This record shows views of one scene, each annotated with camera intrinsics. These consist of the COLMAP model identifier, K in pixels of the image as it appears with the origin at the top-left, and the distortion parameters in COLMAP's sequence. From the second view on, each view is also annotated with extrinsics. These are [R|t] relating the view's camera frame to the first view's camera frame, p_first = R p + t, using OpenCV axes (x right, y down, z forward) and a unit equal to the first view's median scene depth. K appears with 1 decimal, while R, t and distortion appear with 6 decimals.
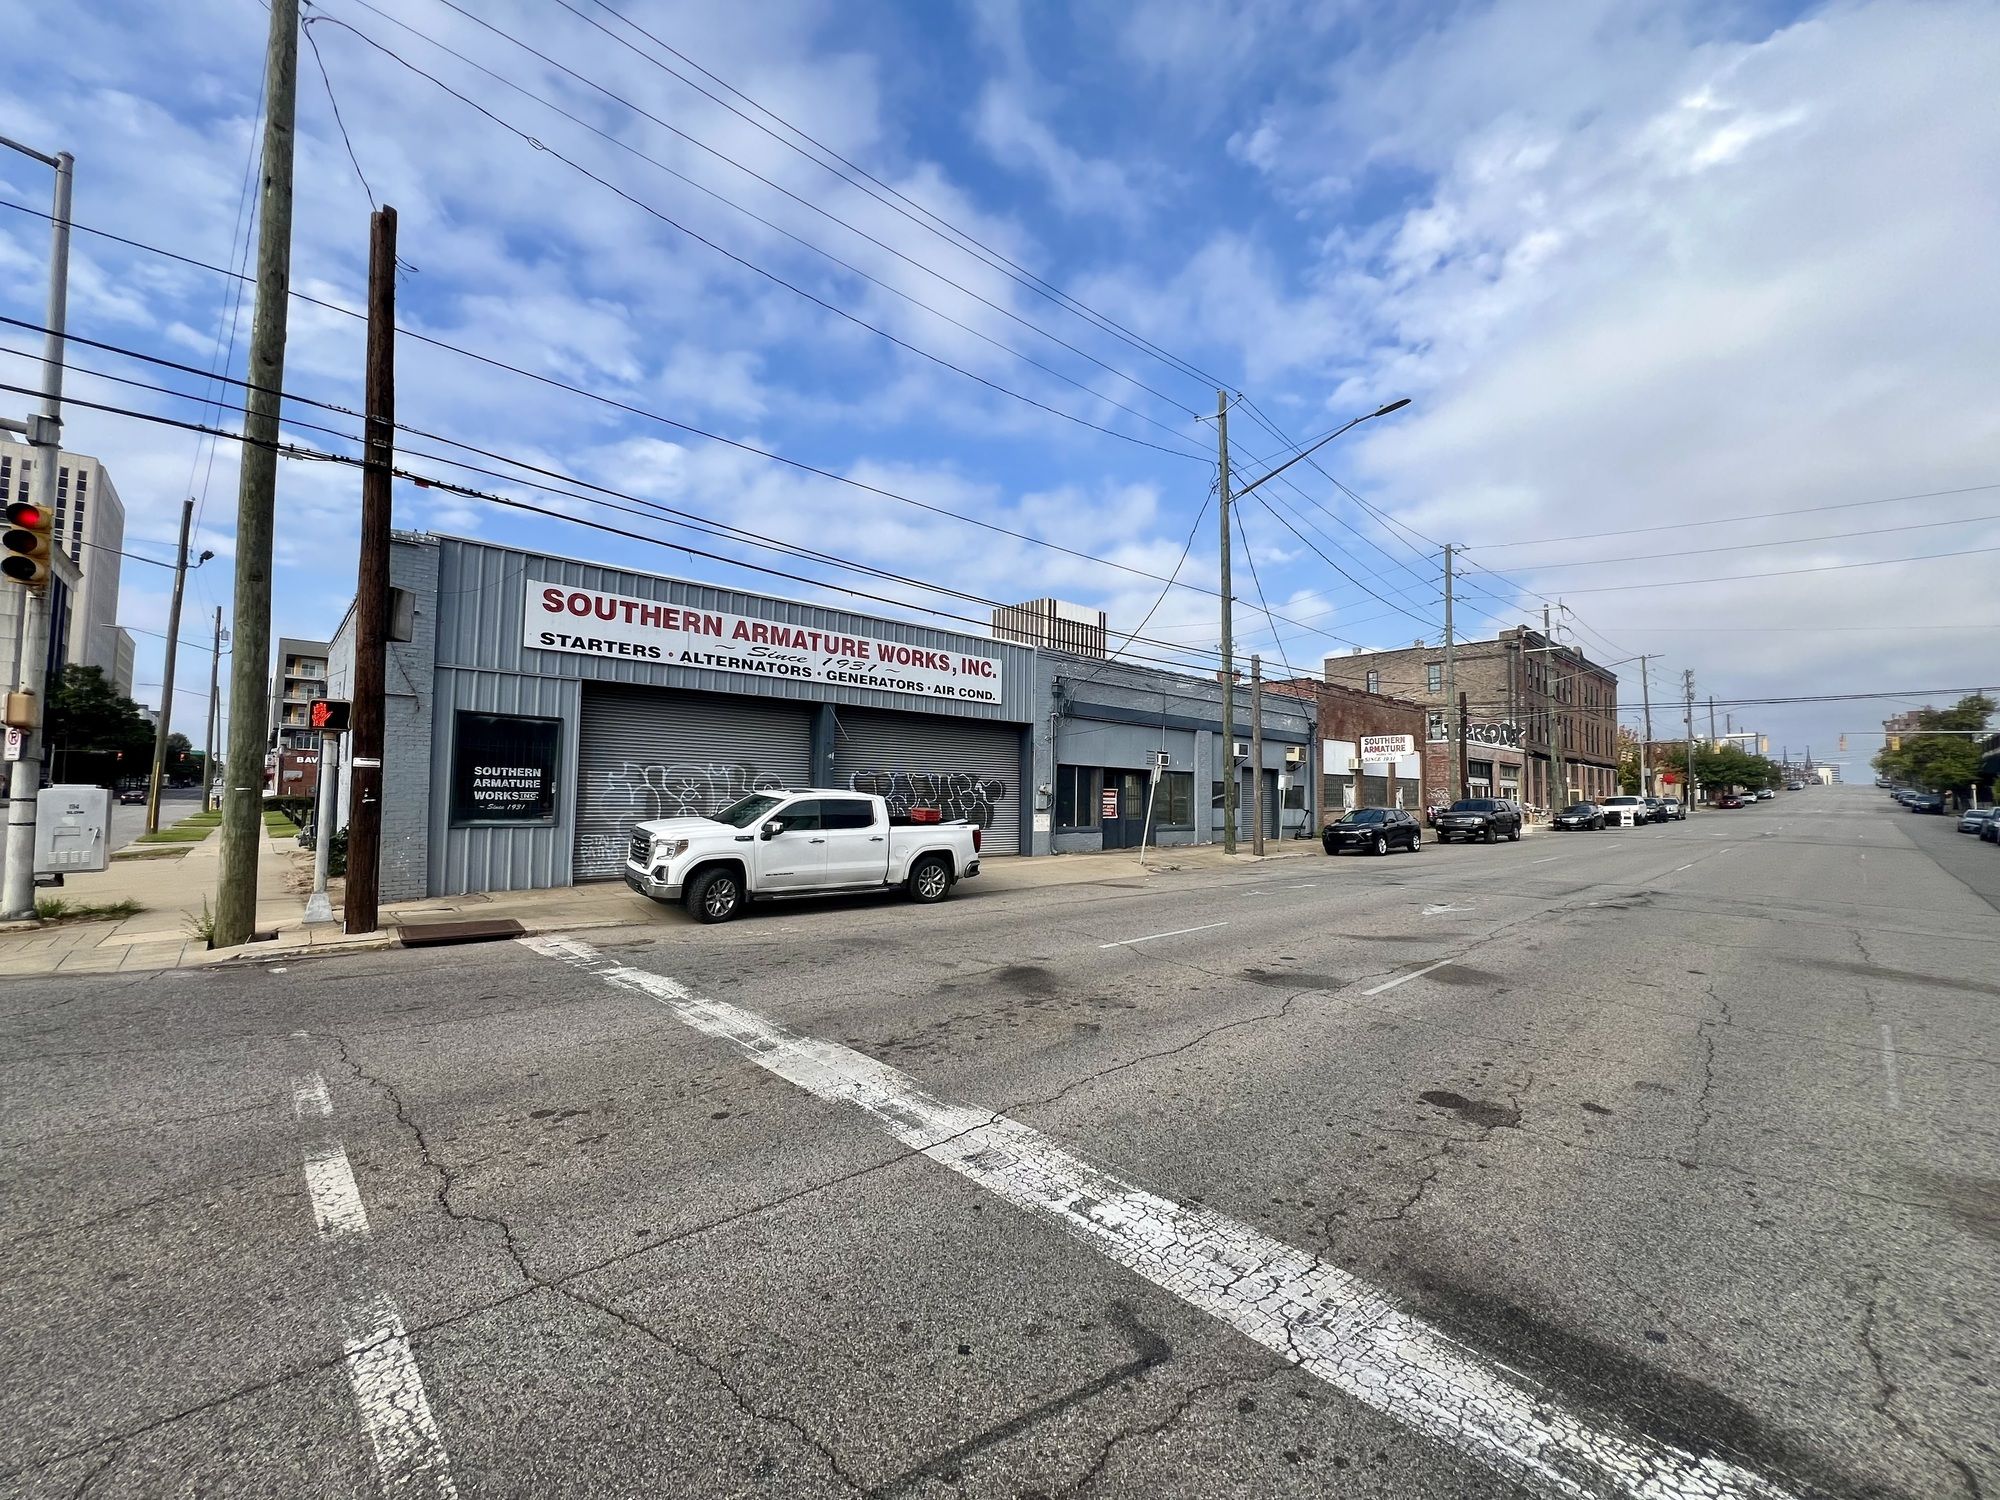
lens RADIAL K [[794.8, 0, 999.8], [0, 794.8, 750.3], [0, 0, 1]] dist [-0.002758, 0.000142]
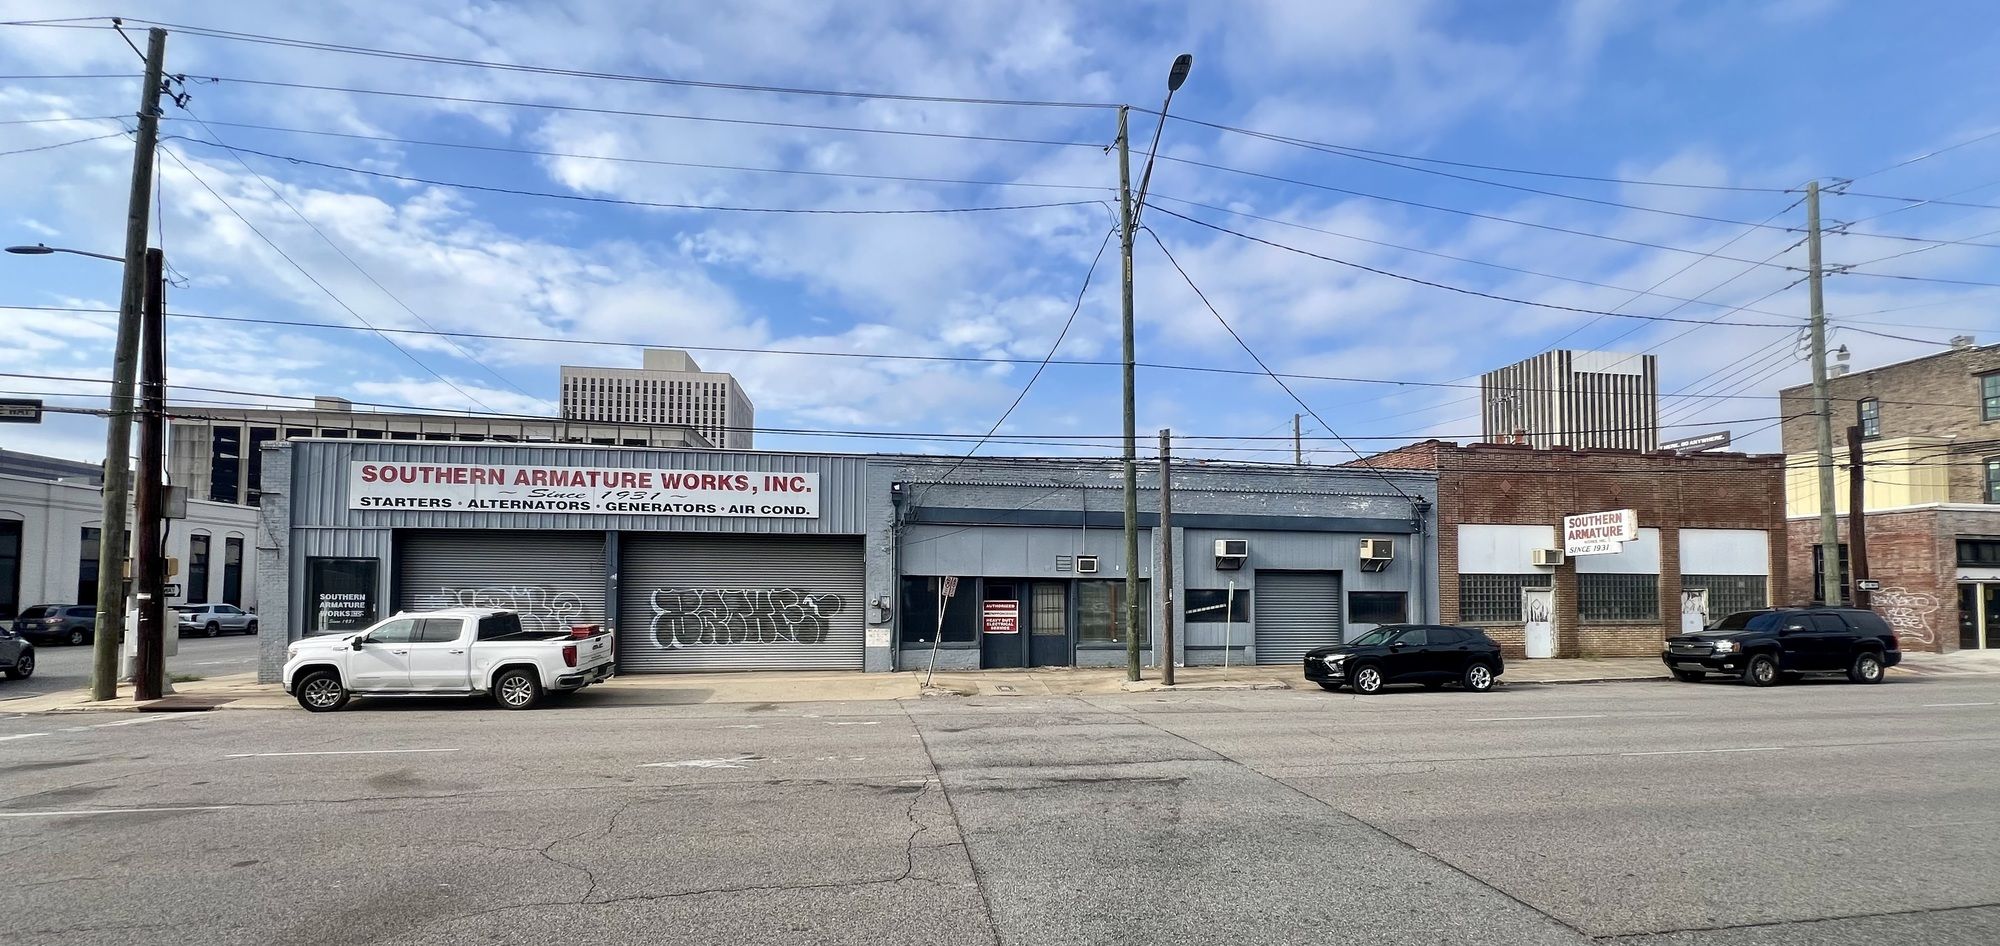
lens RADIAL K [[803.6, 0, 1033.7], [0, 803.6, 553.6], [0, 0, 1]] dist [-0.004762, -0.000088]
pose [[0.829086, -0.035857, -0.557970, 0.923856], [0.038246, 0.999241, -0.007385, 0.005424], [0.557811, -0.015217, 0.829829, 0.373494]]
